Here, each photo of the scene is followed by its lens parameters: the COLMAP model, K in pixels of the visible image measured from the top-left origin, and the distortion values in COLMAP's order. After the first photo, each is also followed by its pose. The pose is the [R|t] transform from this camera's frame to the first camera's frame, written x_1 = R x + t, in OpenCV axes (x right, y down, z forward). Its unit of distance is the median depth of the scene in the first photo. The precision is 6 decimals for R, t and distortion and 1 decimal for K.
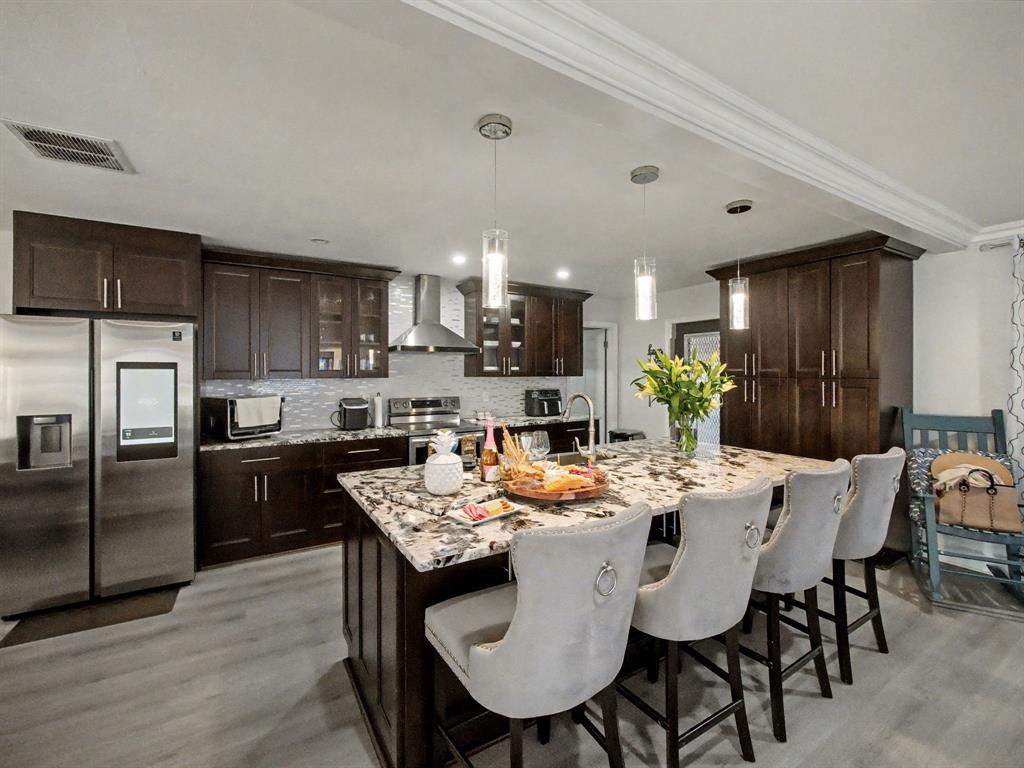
lens RADIAL K [[438.3, 0, 510.0], [0, 438.3, 378.3], [0, 0, 1]] dist [-0.000197, -0.000202]
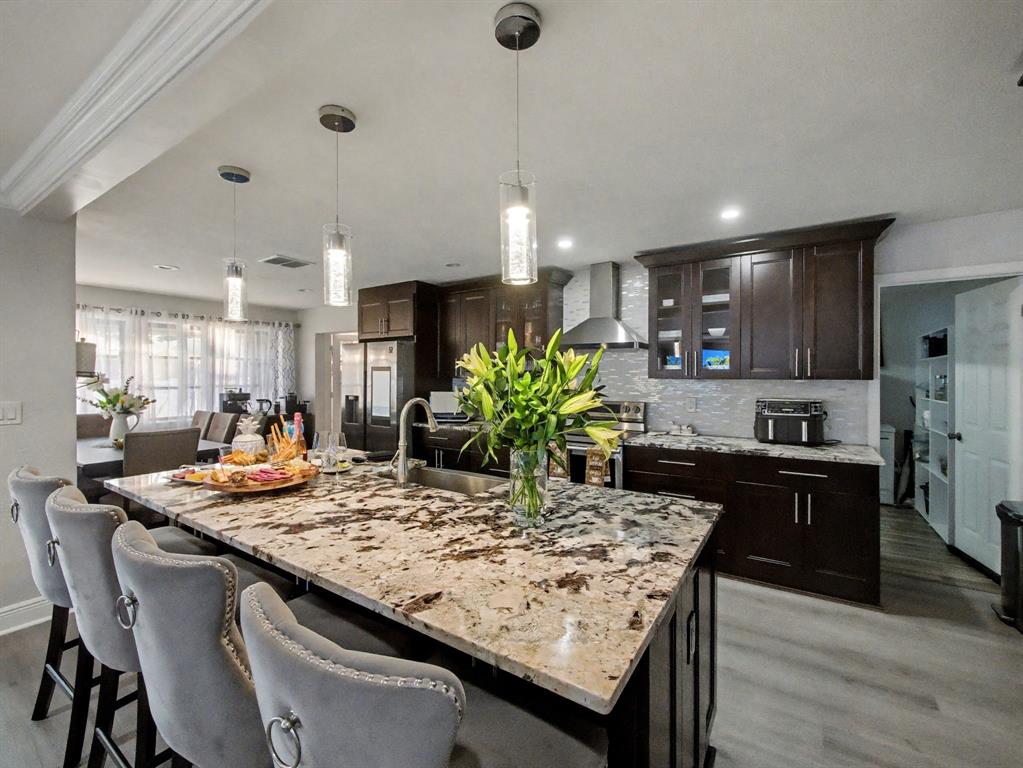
lens RADIAL K [[455.5, 0, 495.6], [0, 455.5, 379.0], [0, 0, 1]] dist [0.000902, 0.000080]
pose [[0.406805, 0.011119, -0.913447, 0.610786], [-0.010962, 0.999913, 0.007290, -0.005273], [0.913449, 0.007047, 0.406892, 0.465606]]
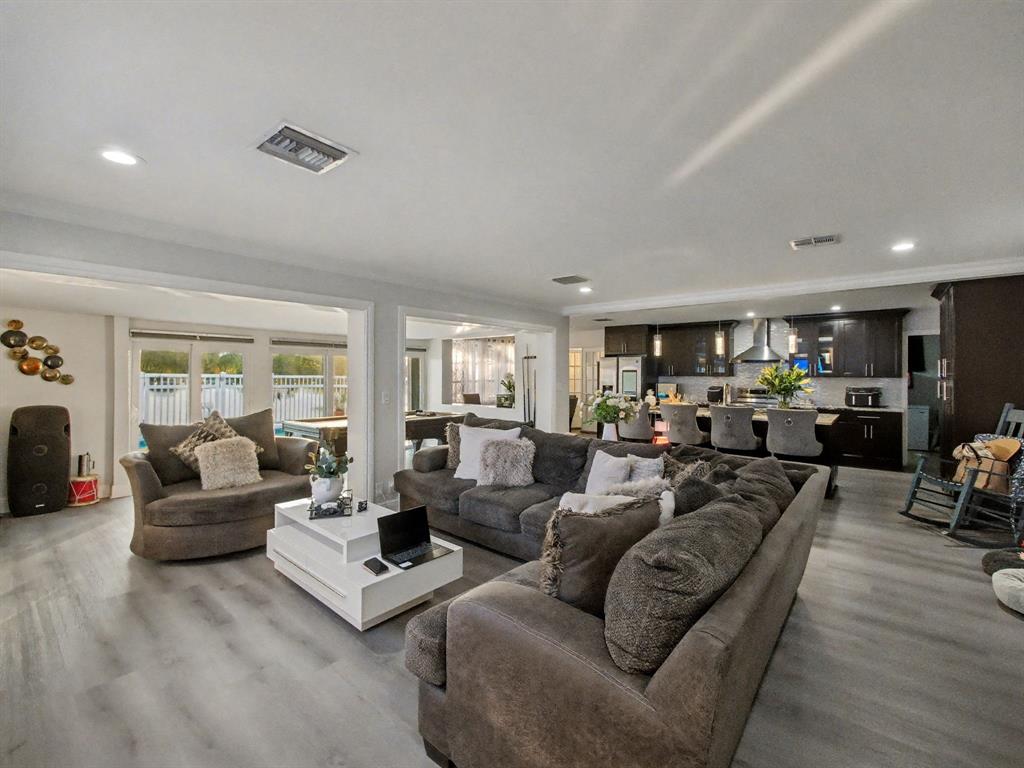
lens RADIAL K [[438.3, 0, 510.0], [0, 438.3, 378.3], [0, 0, 1]] dist [-0.000197, -0.000202]
pose [[0.306537, 0.011273, -0.951792, 1.253647], [-0.017294, 0.999831, 0.006272, 0.010802], [0.951702, 0.014538, 0.306680, -0.509544]]
